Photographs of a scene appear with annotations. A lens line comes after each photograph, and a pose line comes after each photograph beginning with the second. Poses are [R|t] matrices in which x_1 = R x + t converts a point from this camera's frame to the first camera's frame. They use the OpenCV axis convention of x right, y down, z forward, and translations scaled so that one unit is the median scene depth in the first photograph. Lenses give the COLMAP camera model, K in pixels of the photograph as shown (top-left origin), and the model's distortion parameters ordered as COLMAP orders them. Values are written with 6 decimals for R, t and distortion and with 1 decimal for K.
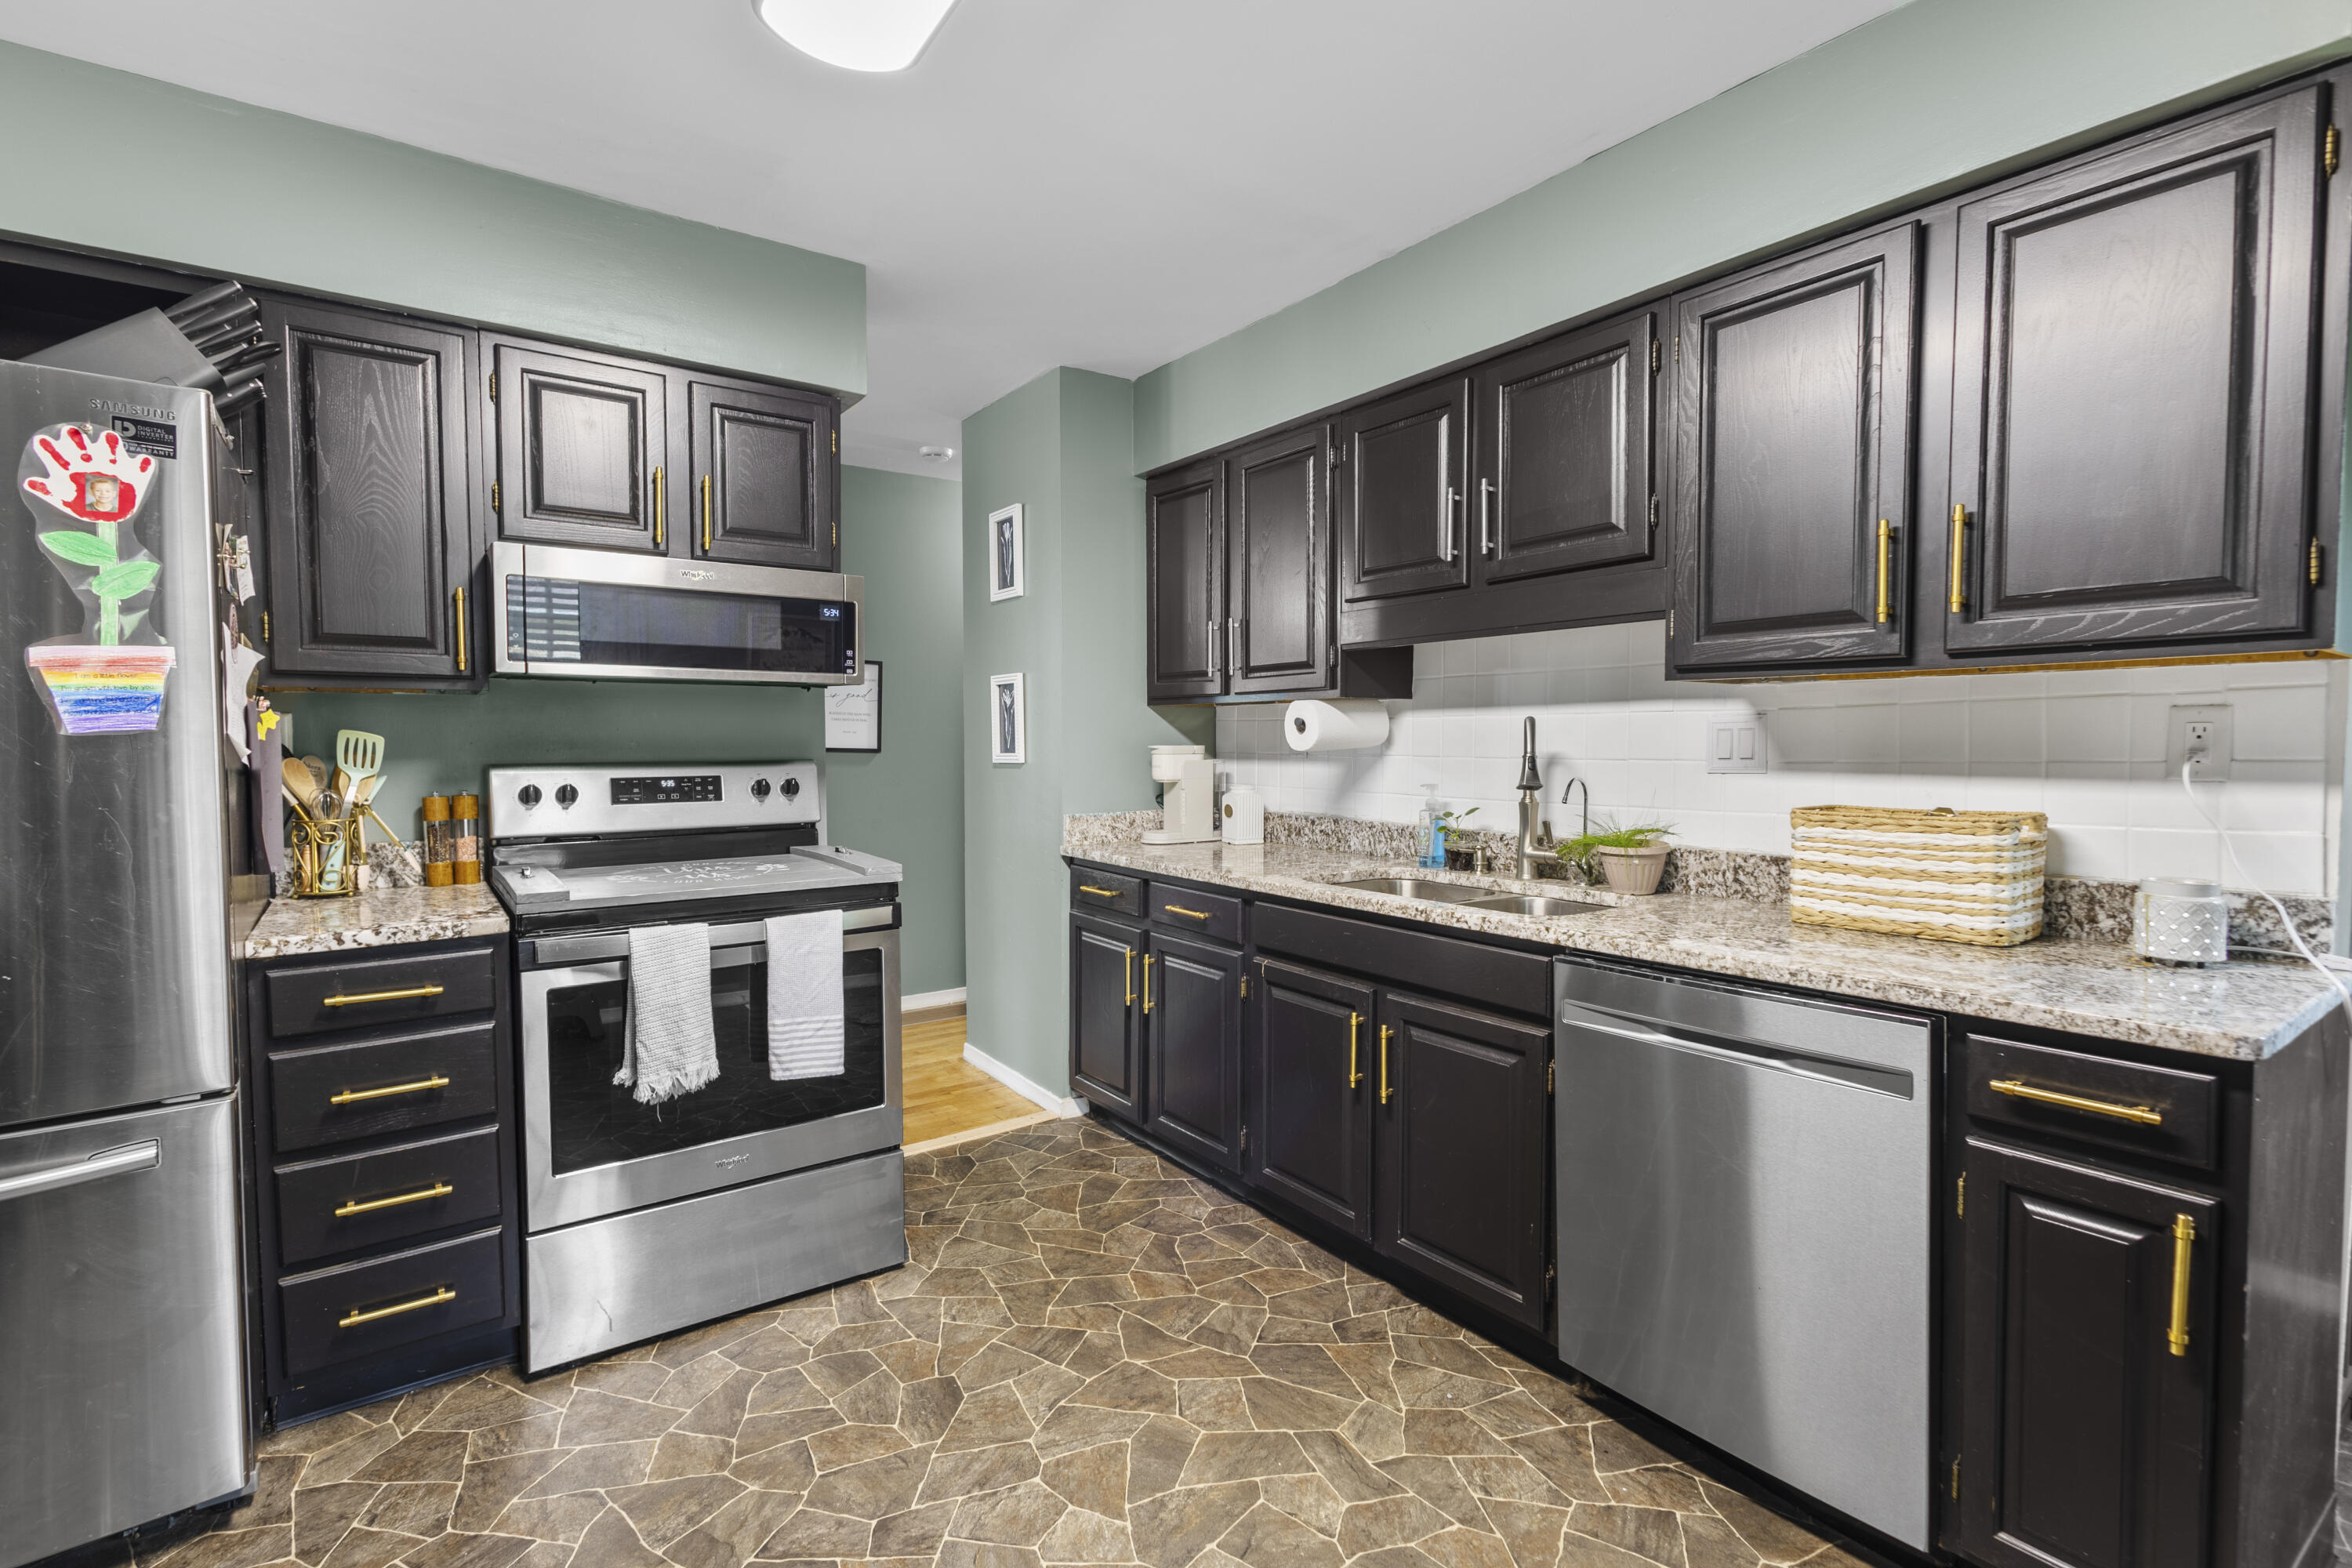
lens RADIAL K [[1066.4, 0, 1167.6], [0, 1066.4, 815.4], [0, 0, 1]] dist [0.020909, -0.000205]
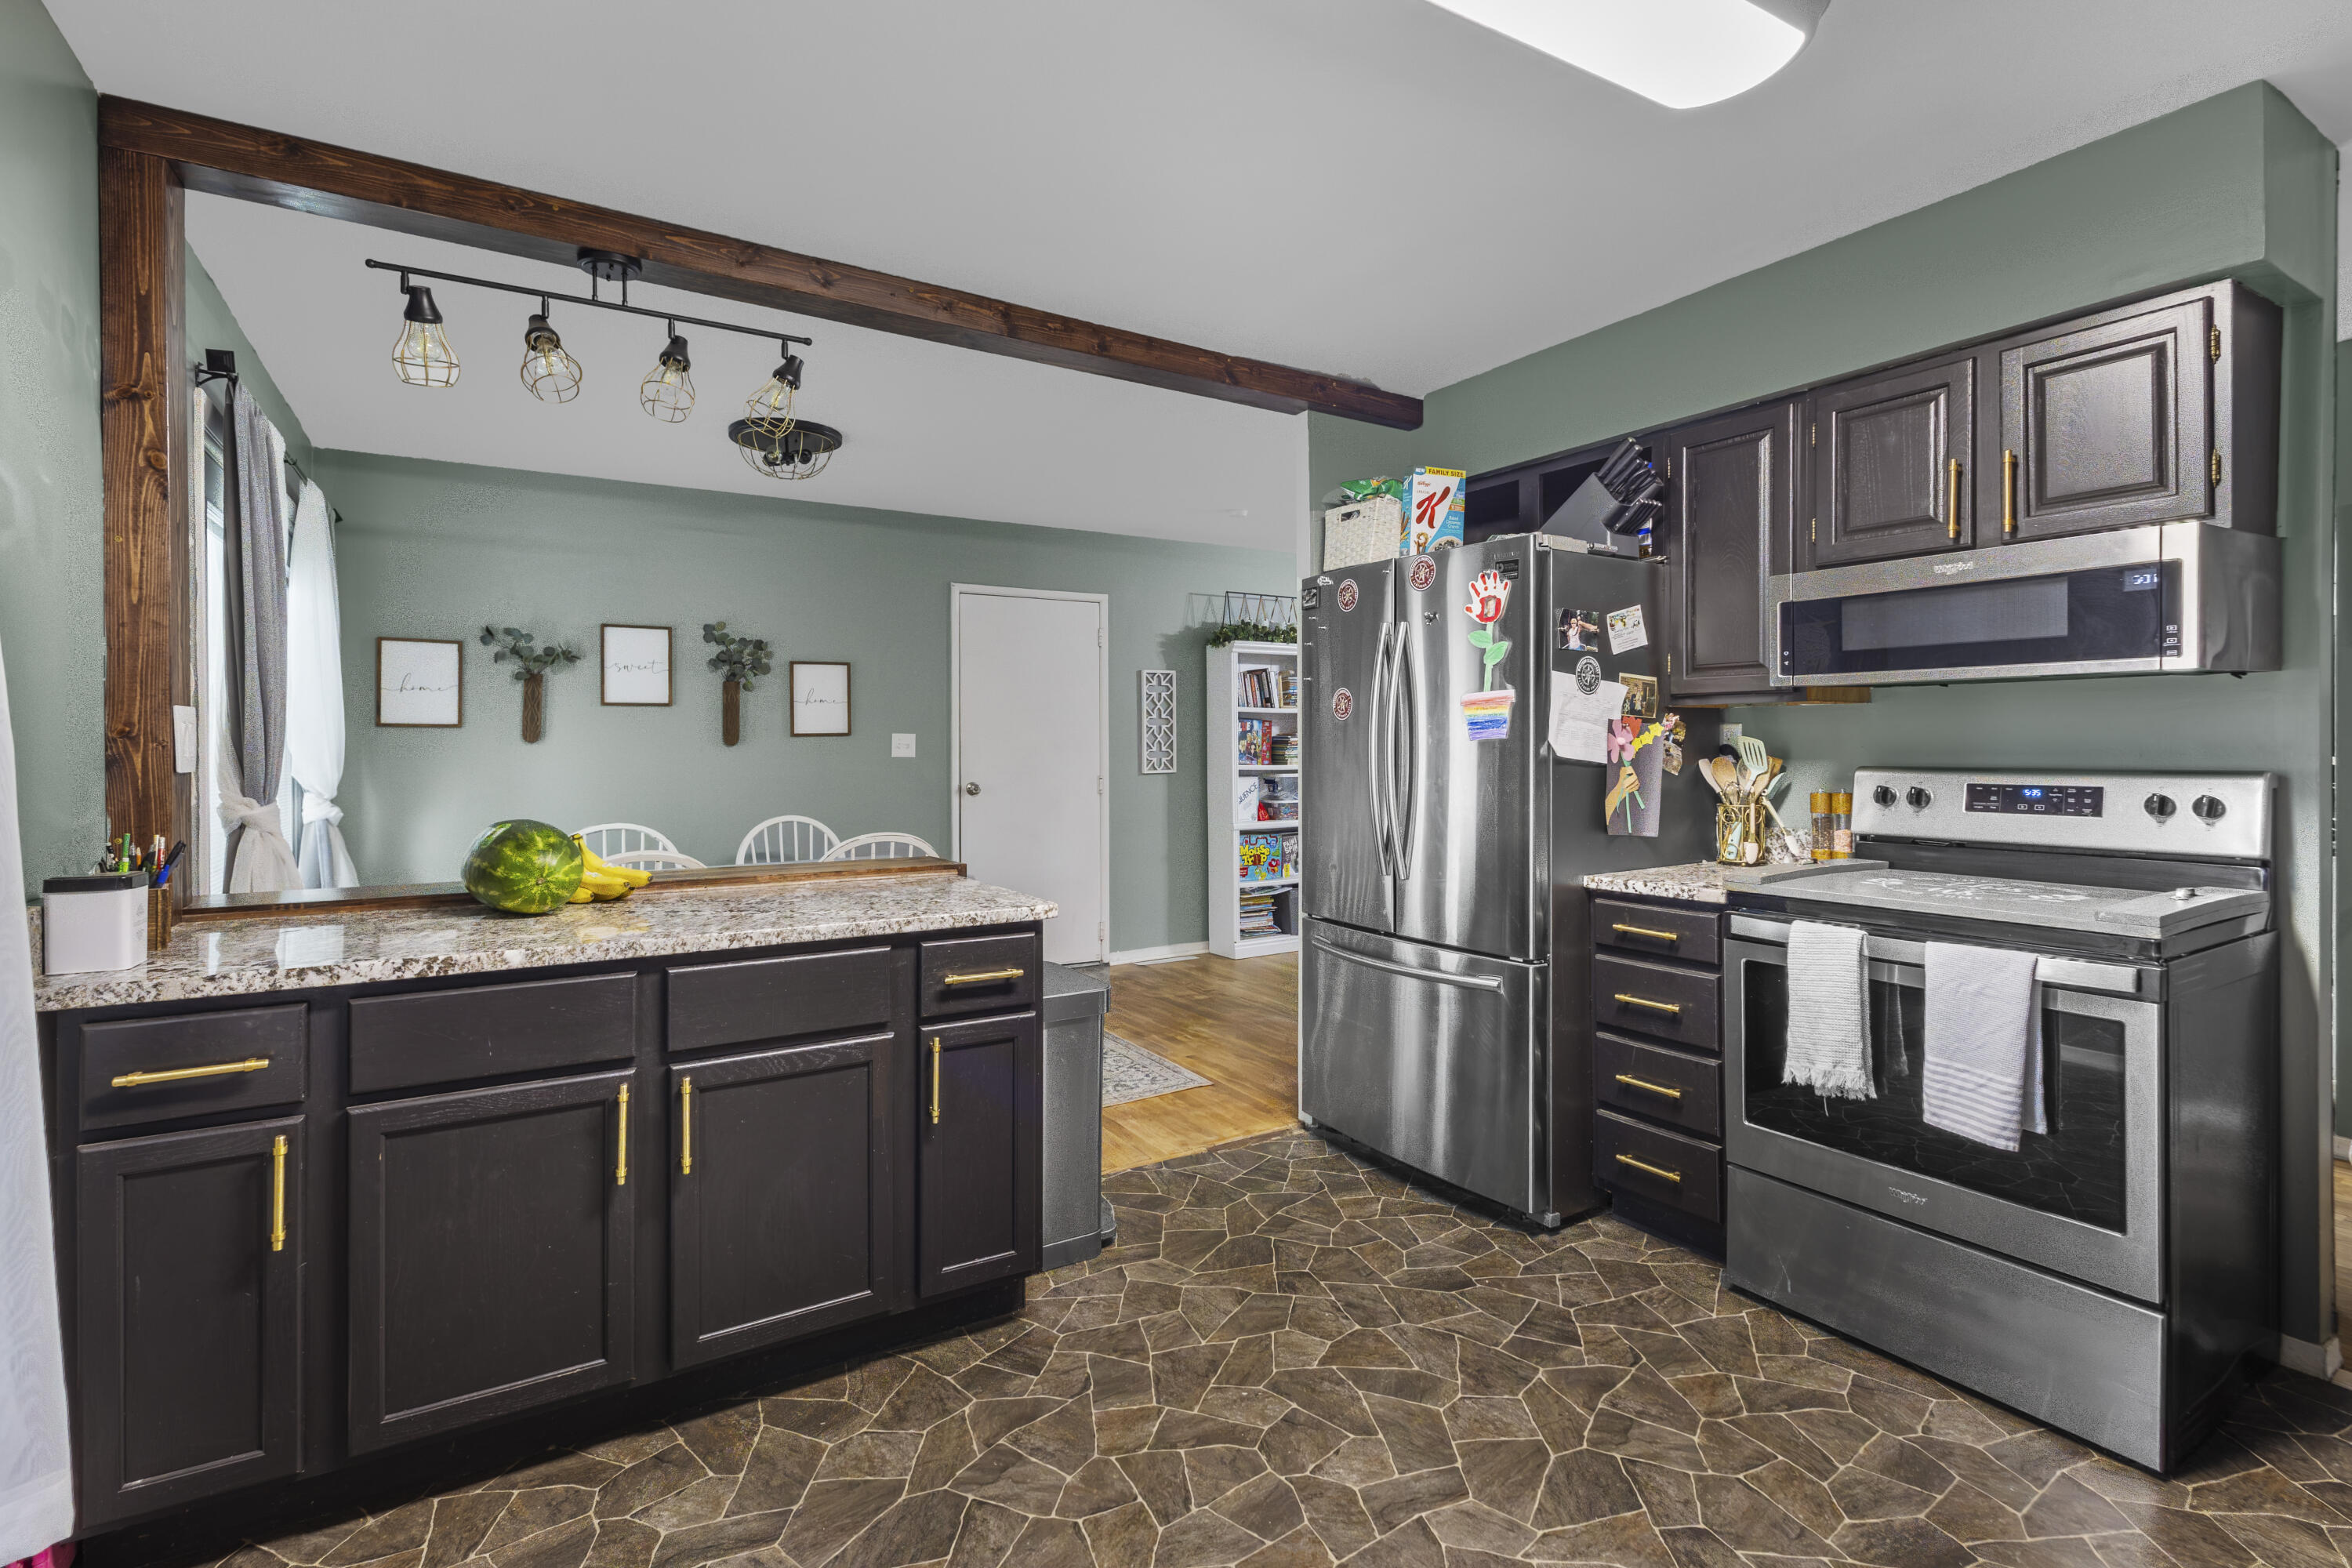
lens RADIAL K [[1074.0, 0, 1166.9], [0, 1074.0, 790.4], [0, 0, 1]] dist [0.003718, -0.000264]
pose [[-0.047625, 0.047549, -0.997733, 0.561845], [-0.070820, 0.996192, 0.050856, -0.031963], [0.996352, 0.073081, -0.044077, 0.389774]]
